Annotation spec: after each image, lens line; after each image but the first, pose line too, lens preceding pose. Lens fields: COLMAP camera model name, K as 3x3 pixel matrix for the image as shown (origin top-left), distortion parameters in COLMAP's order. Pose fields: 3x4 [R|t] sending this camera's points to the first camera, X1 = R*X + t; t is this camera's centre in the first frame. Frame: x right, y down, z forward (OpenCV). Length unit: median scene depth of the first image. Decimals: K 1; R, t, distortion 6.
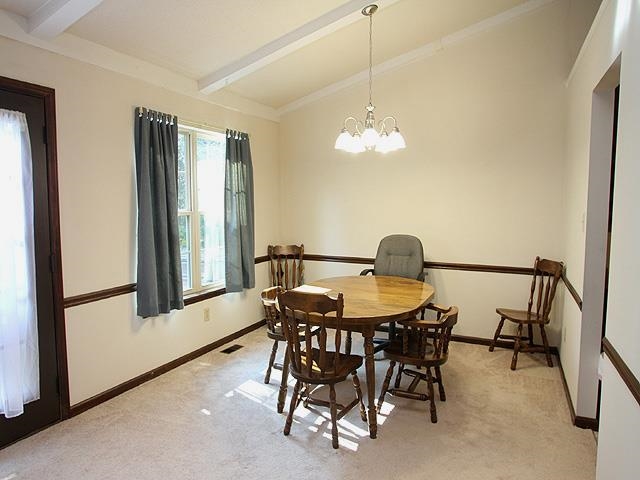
lens RADIAL K [[441.5, 0, 320.1], [0, 441.5, 236.6], [0, 0, 1]] dist [-0.009036, 0.001314]
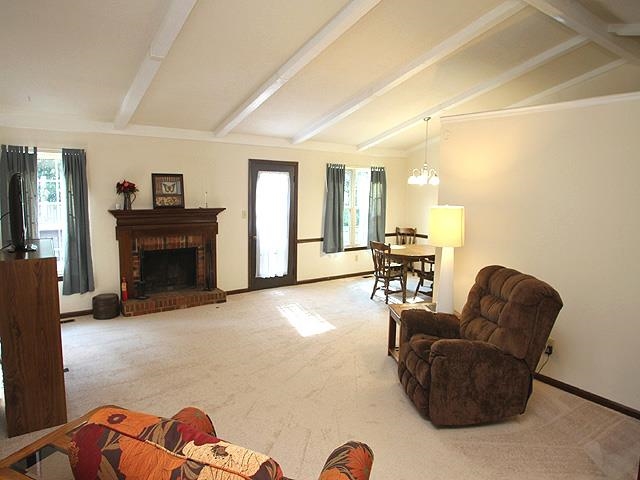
lens RADIAL K [[441.5, 0, 320.0], [0, 441.5, 240.8], [0, 0, 1]] dist [-0.009036, 0.001314]
pose [[0.897207, 0.073061, -0.435526, 0.516304], [-0.055919, 0.997077, 0.052067, -0.001790], [0.438056, -0.022361, 0.898669, -0.980636]]
